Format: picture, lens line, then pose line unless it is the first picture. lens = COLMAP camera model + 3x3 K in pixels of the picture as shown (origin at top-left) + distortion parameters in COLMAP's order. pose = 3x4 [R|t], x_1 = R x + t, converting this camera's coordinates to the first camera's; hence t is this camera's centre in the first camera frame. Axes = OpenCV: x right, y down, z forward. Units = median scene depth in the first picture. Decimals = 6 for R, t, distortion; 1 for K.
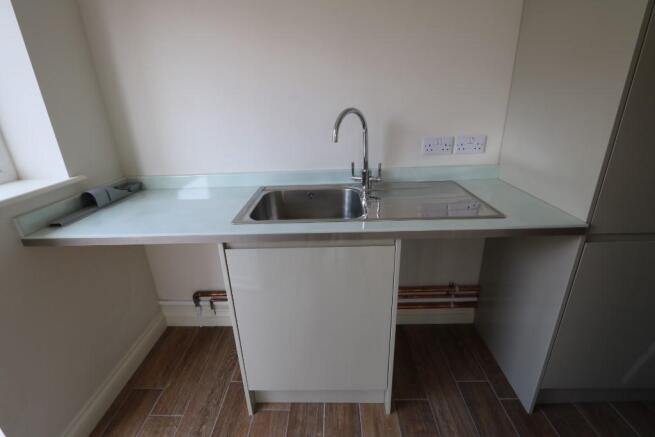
lens RADIAL K [[307.0, 0, 322.6], [0, 307.0, 217.1], [0, 0, 1]] dist [-0.023184, 0.005224]
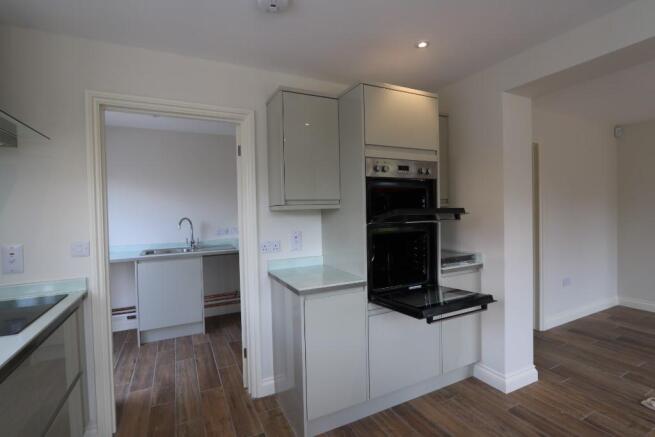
lens RADIAL K [[307.0, 0, 324.5], [0, 307.0, 222.1], [0, 0, 1]] dist [-0.023184, 0.005224]
pose [[0.892849, -0.001139, 0.450354, -0.024690], [0.148617, 0.944723, -0.292251, 0.616731], [-0.425127, 0.327866, 0.843665, -1.696135]]
